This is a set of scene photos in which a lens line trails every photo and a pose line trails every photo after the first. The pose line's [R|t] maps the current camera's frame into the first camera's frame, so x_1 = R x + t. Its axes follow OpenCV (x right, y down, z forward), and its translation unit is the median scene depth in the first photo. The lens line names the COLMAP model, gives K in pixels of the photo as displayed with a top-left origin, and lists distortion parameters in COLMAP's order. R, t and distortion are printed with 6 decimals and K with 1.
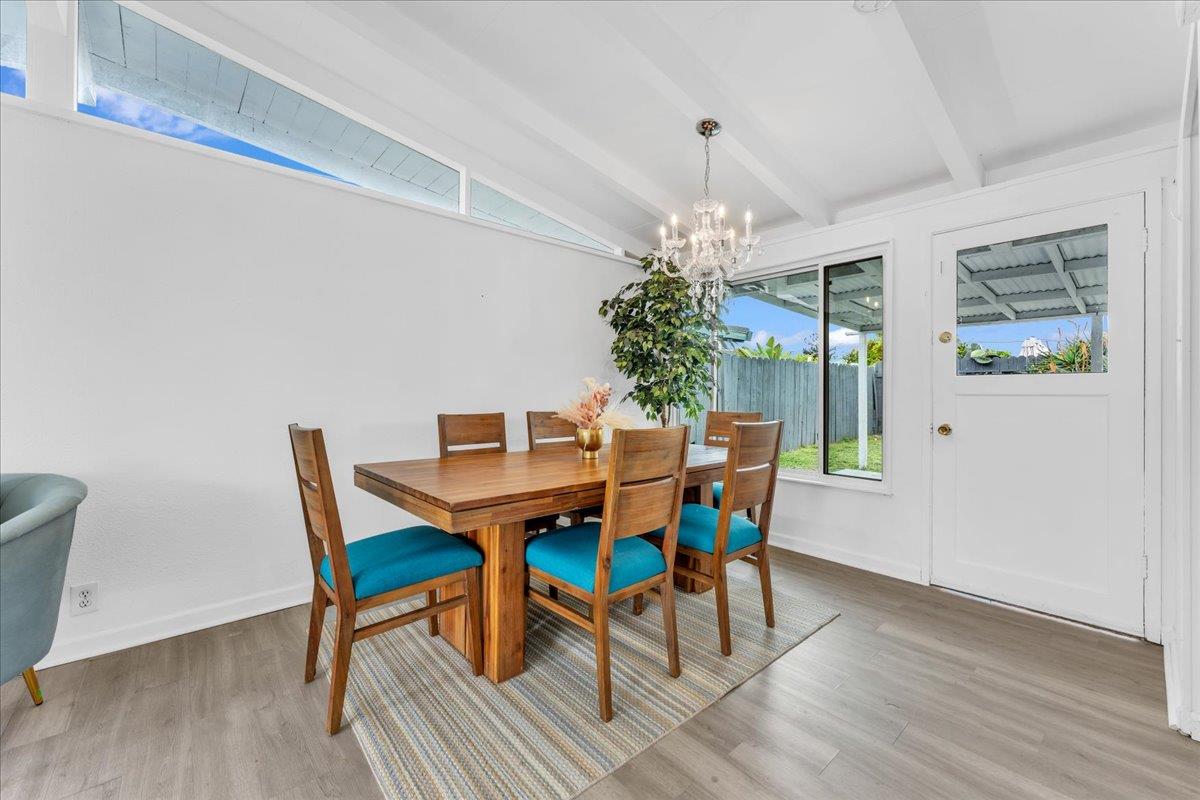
lens RADIAL K [[478.0, 0, 596.6], [0, 478.0, 401.5], [0, 0, 1]] dist [0.000837, -0.000045]
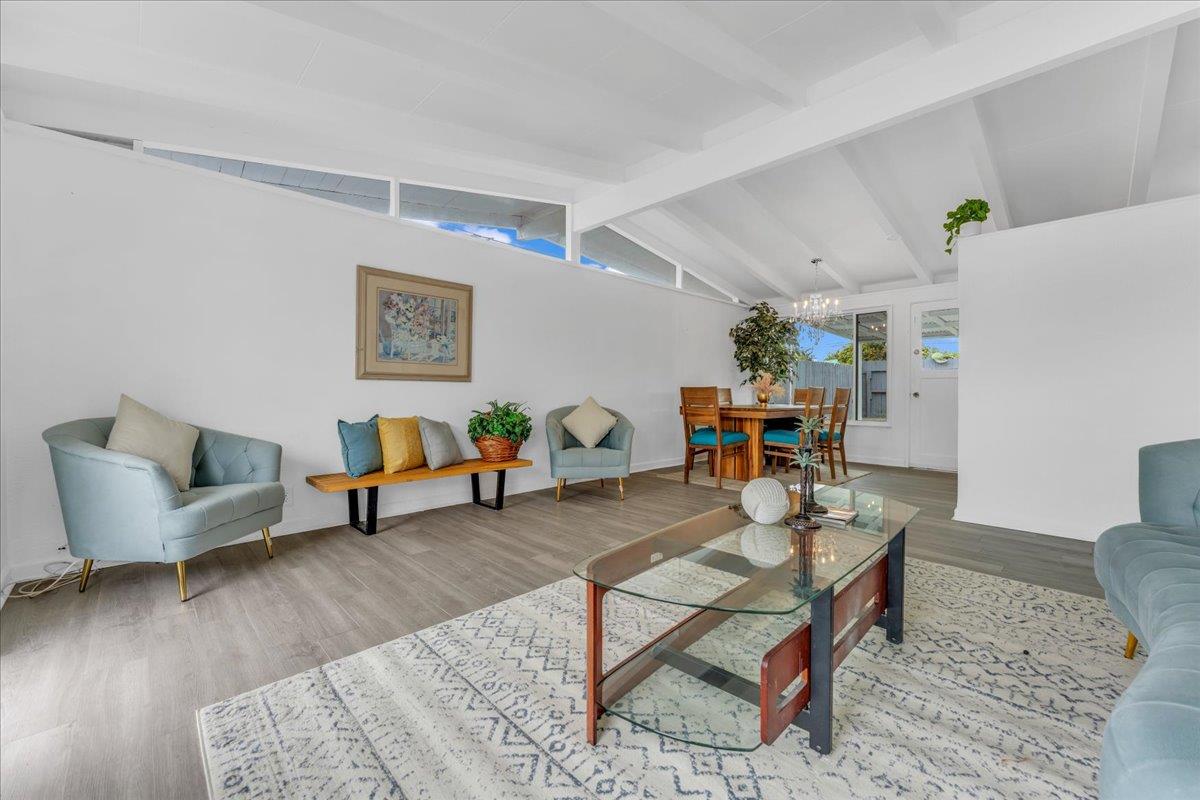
lens RADIAL K [[478.0, 0, 596.6], [0, 478.0, 401.5], [0, 0, 1]] dist [0.000837, -0.000045]
pose [[0.998905, -0.004903, 0.046523, -0.676763], [0.004769, 0.999984, 0.003007, 0.064093], [-0.046537, -0.002782, 0.998913, -0.906302]]
